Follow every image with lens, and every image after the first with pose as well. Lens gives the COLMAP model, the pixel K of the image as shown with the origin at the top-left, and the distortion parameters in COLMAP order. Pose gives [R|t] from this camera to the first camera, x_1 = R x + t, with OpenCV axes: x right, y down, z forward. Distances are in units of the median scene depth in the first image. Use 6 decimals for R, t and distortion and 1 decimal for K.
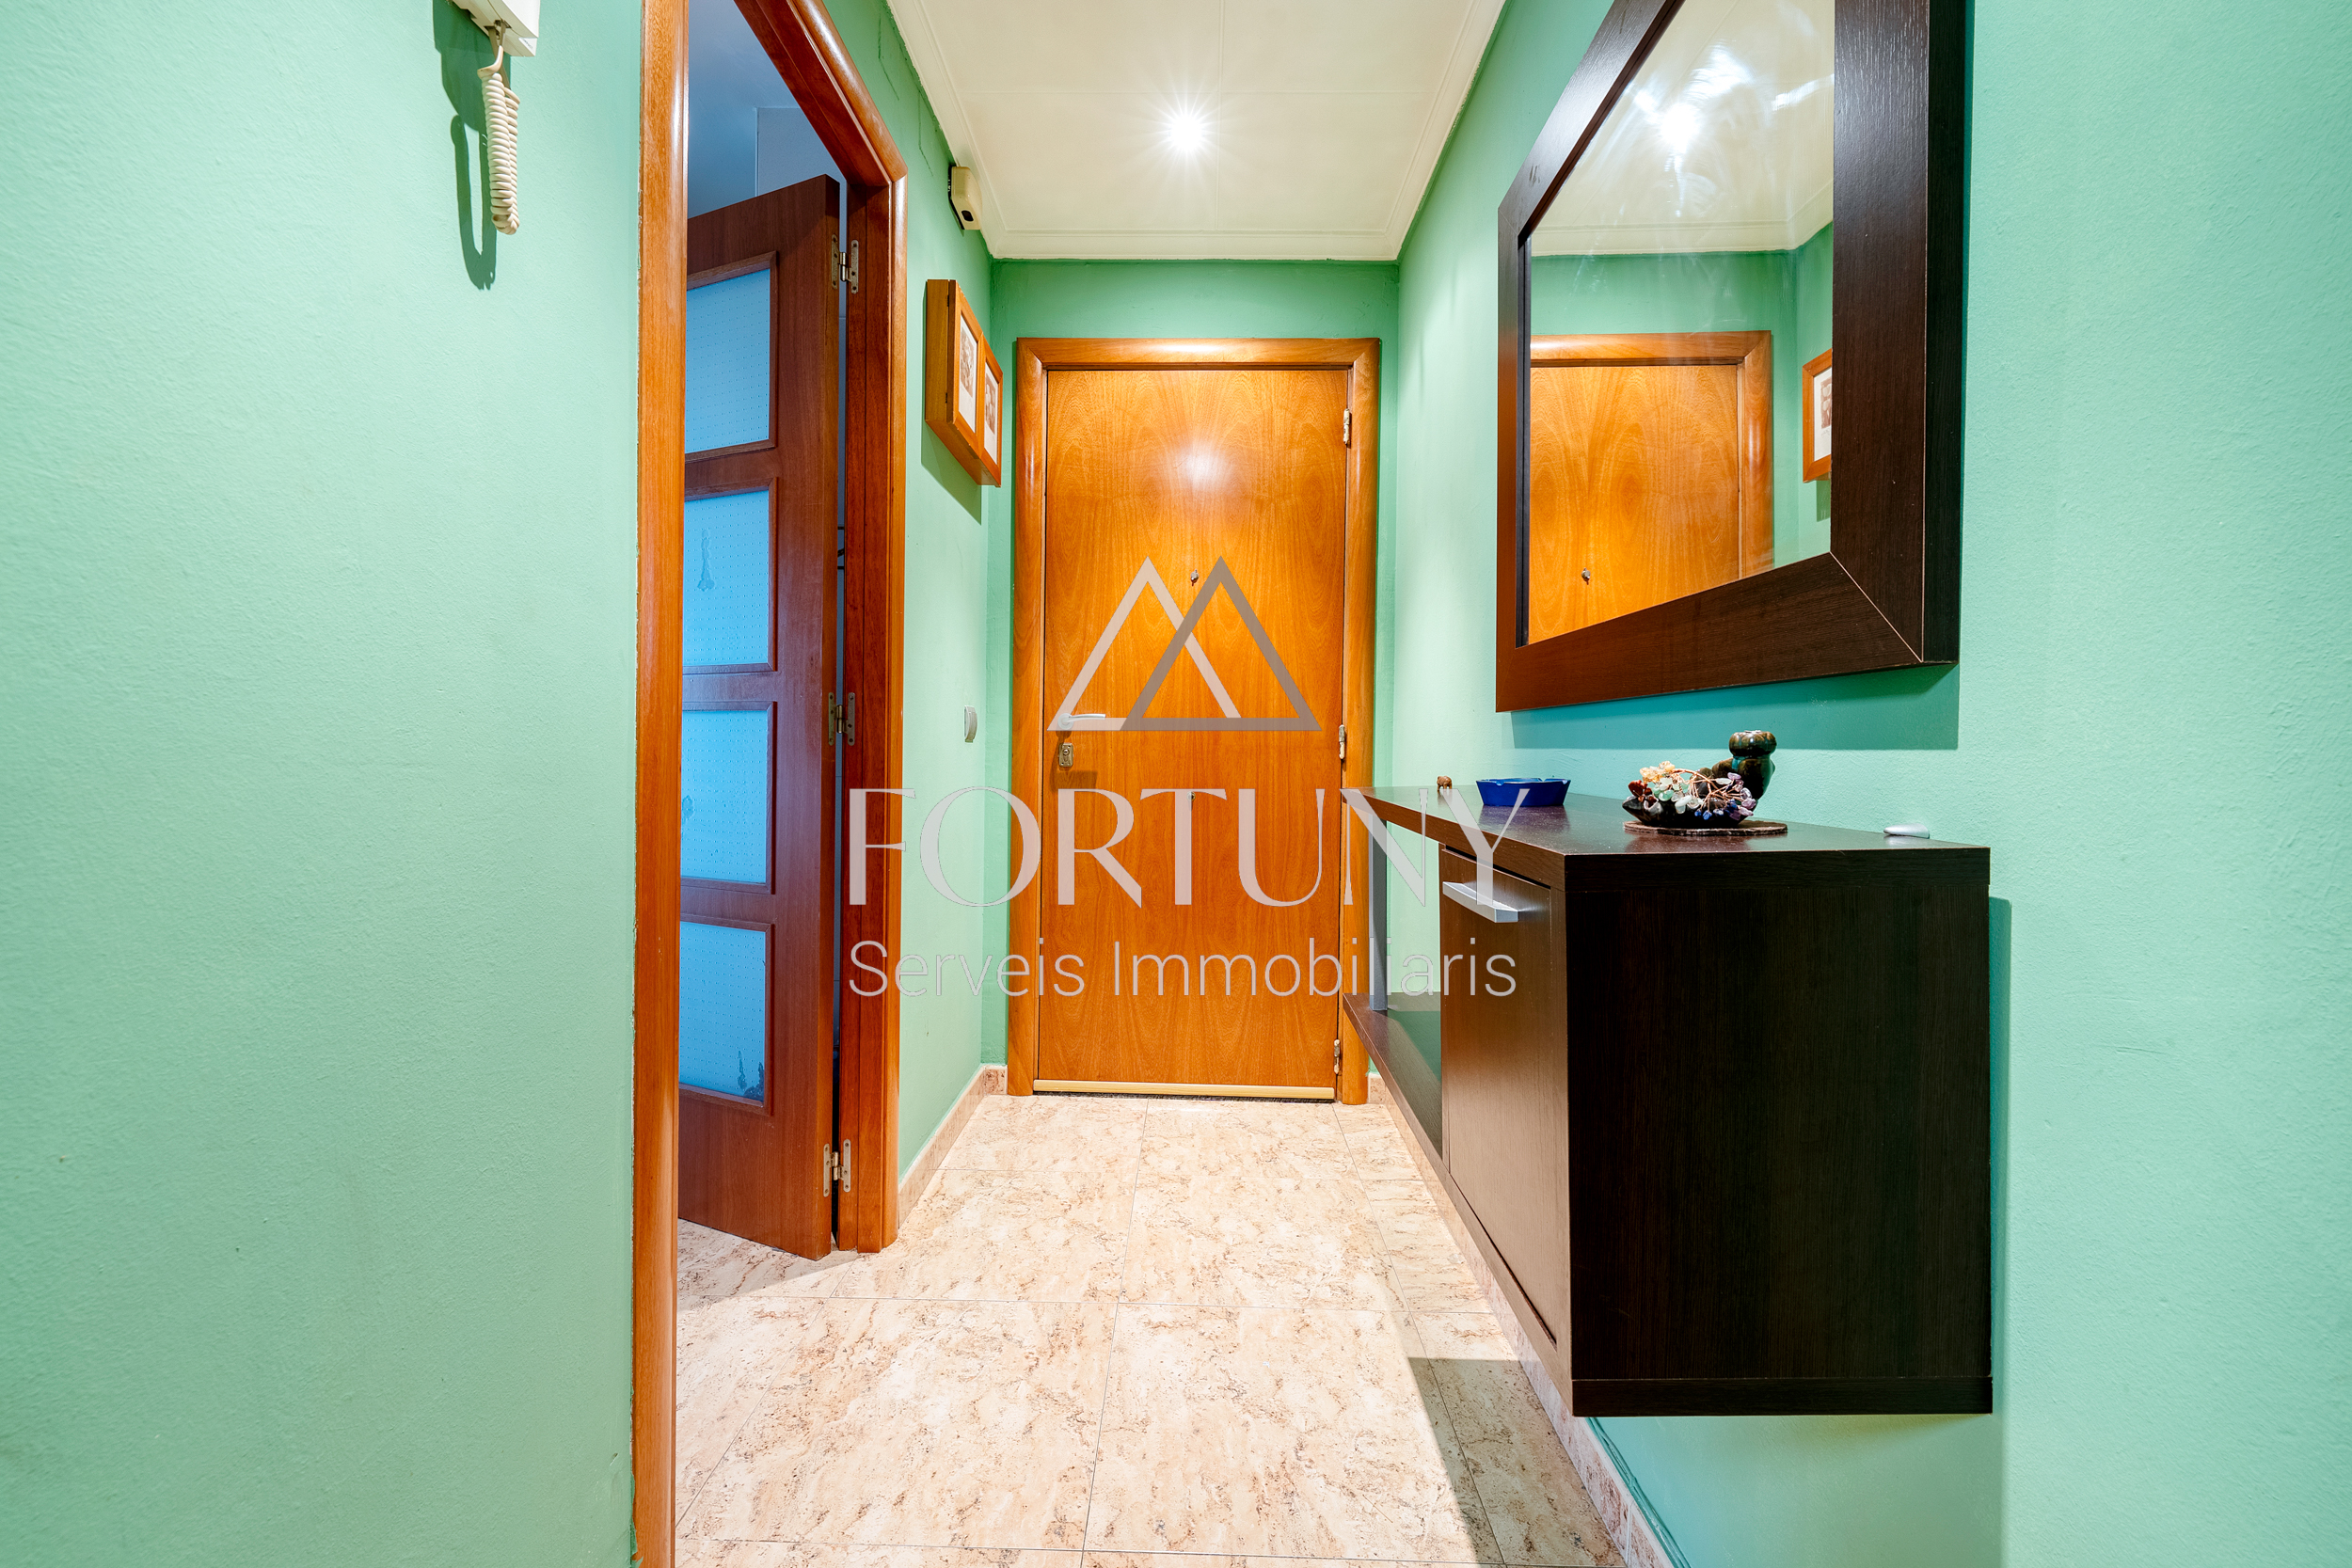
lens RADIAL K [[964.4, 0, 1172.4], [0, 964.4, 743.0], [0, 0, 1]] dist [0.000437, -0.000083]
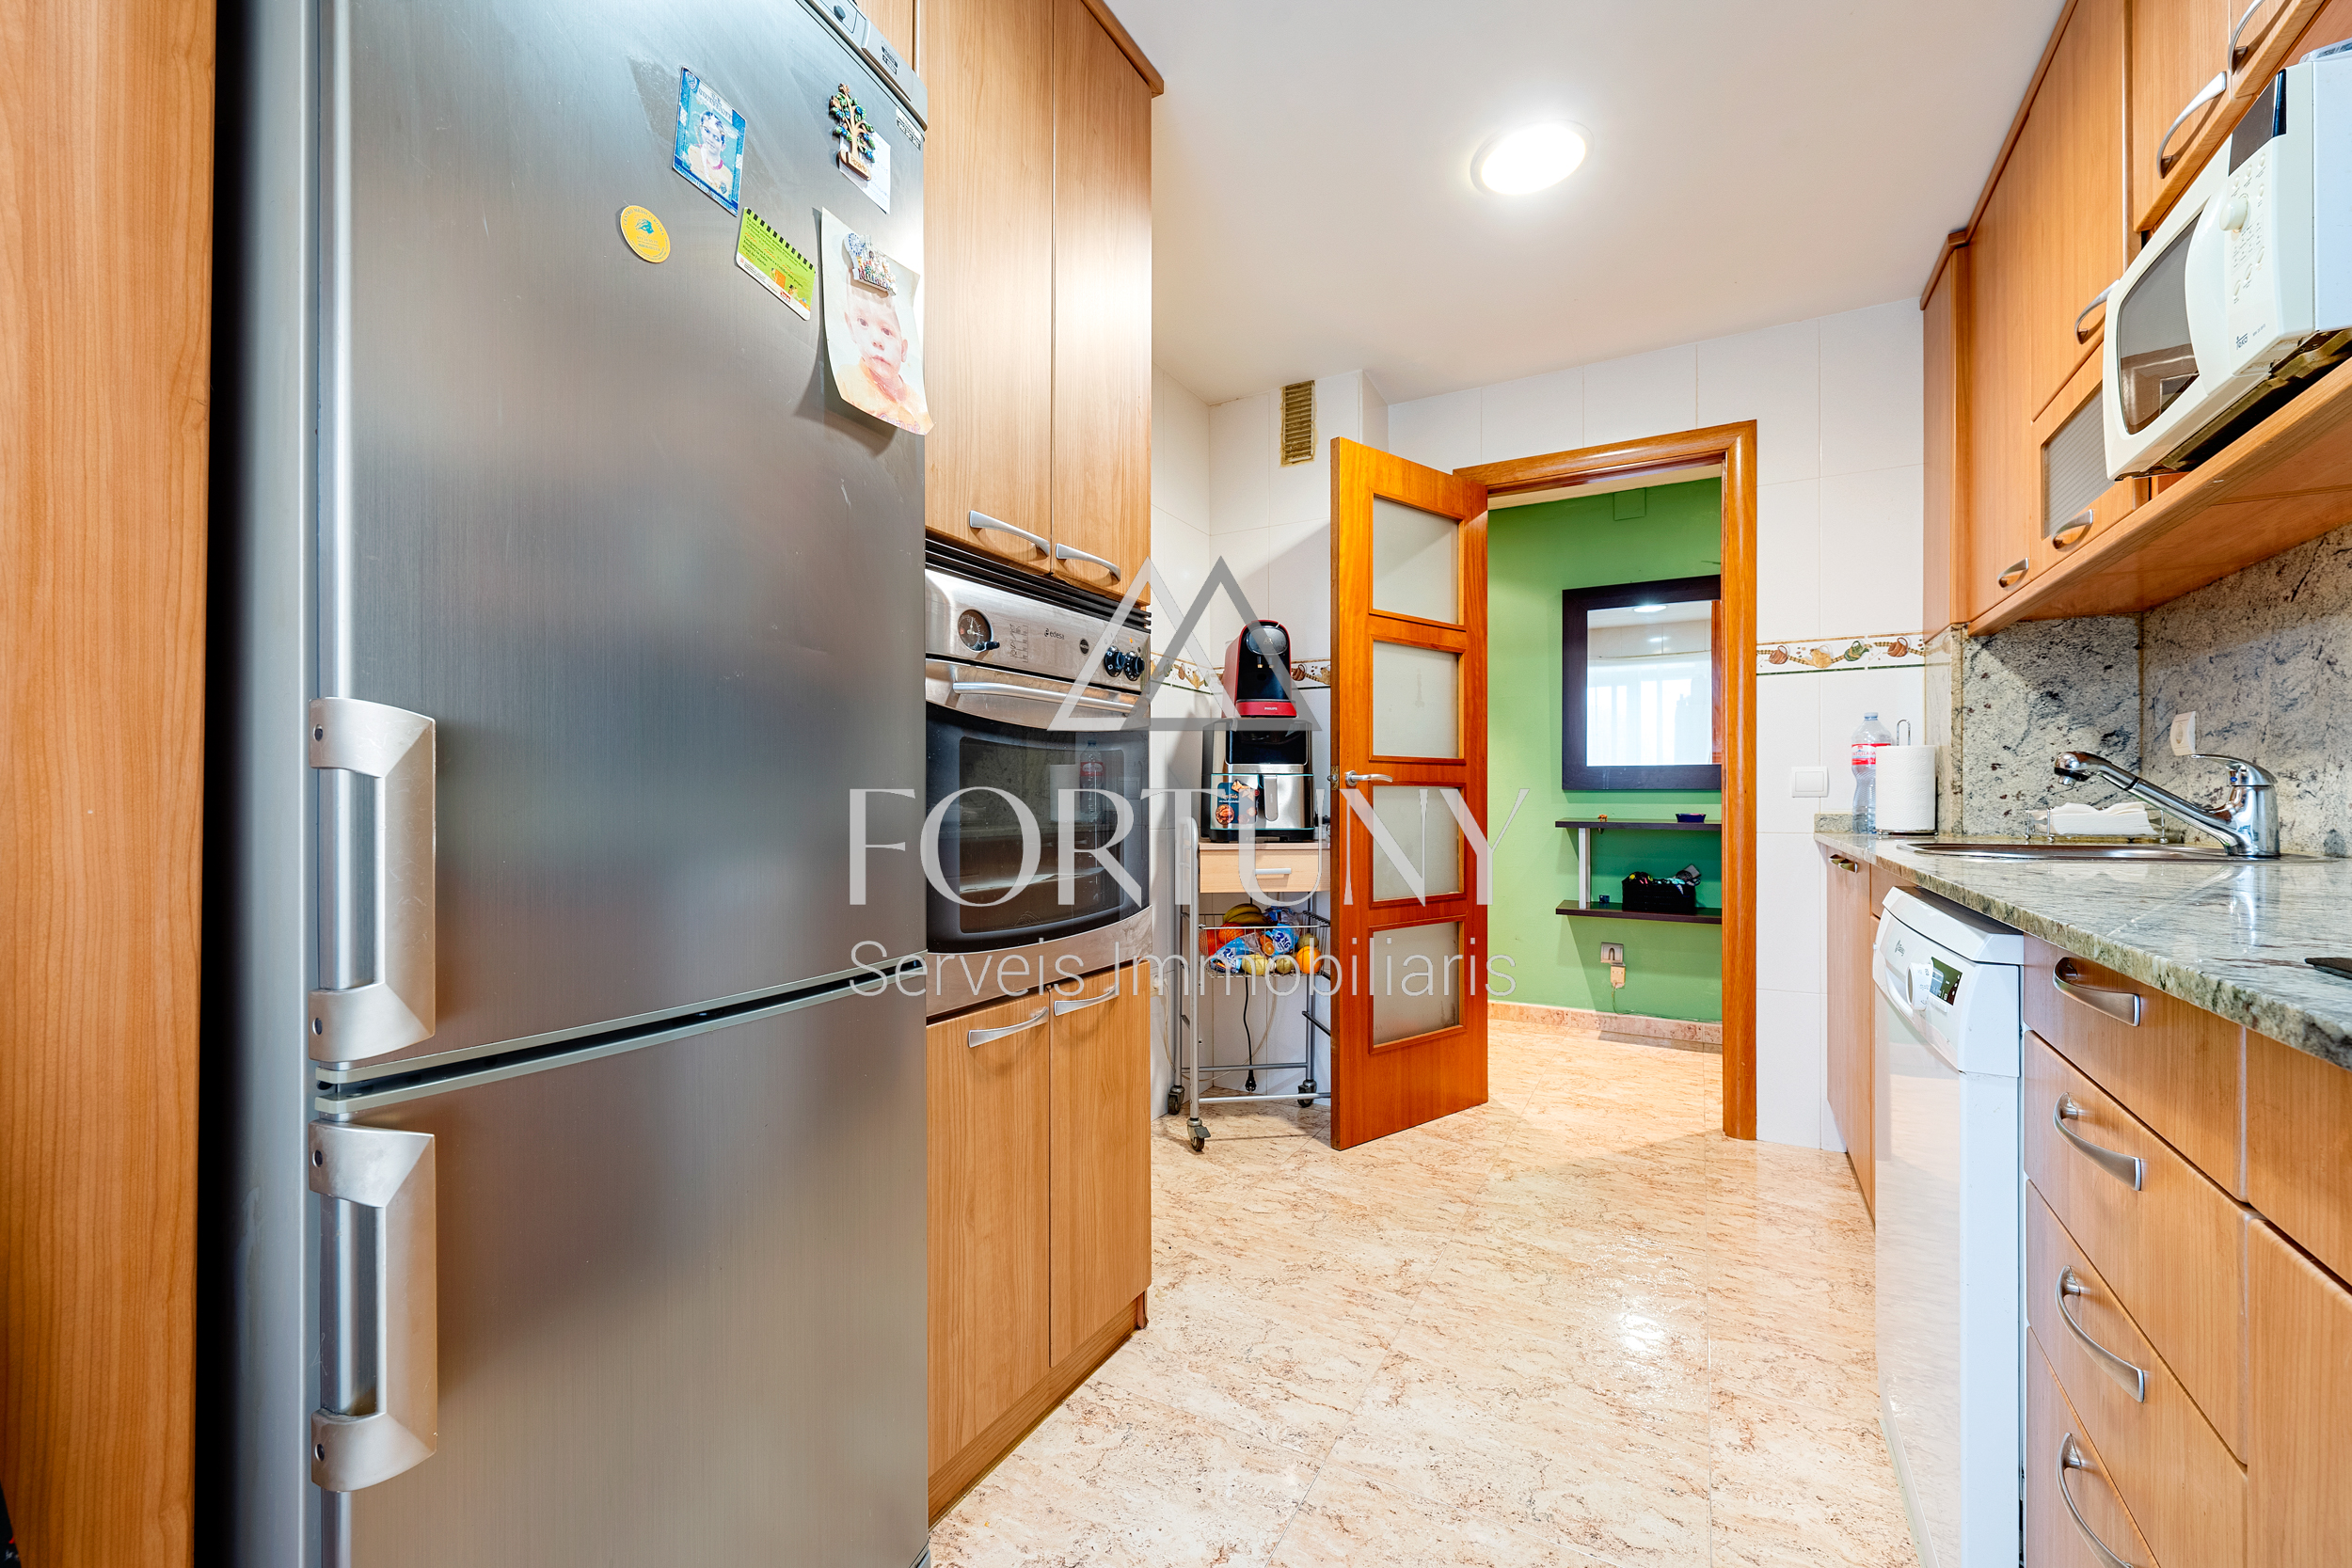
lens RADIAL K [[938.1, 0, 1176.4], [0, 938.1, 797.5], [0, 0, 1]] dist [-0.001511, -0.000409]
pose [[0.467386, -0.008606, 0.884011, -2.338573], [0.014725, 0.999890, 0.001949, -0.026059], [-0.883930, 0.012106, 0.467462, 0.771042]]
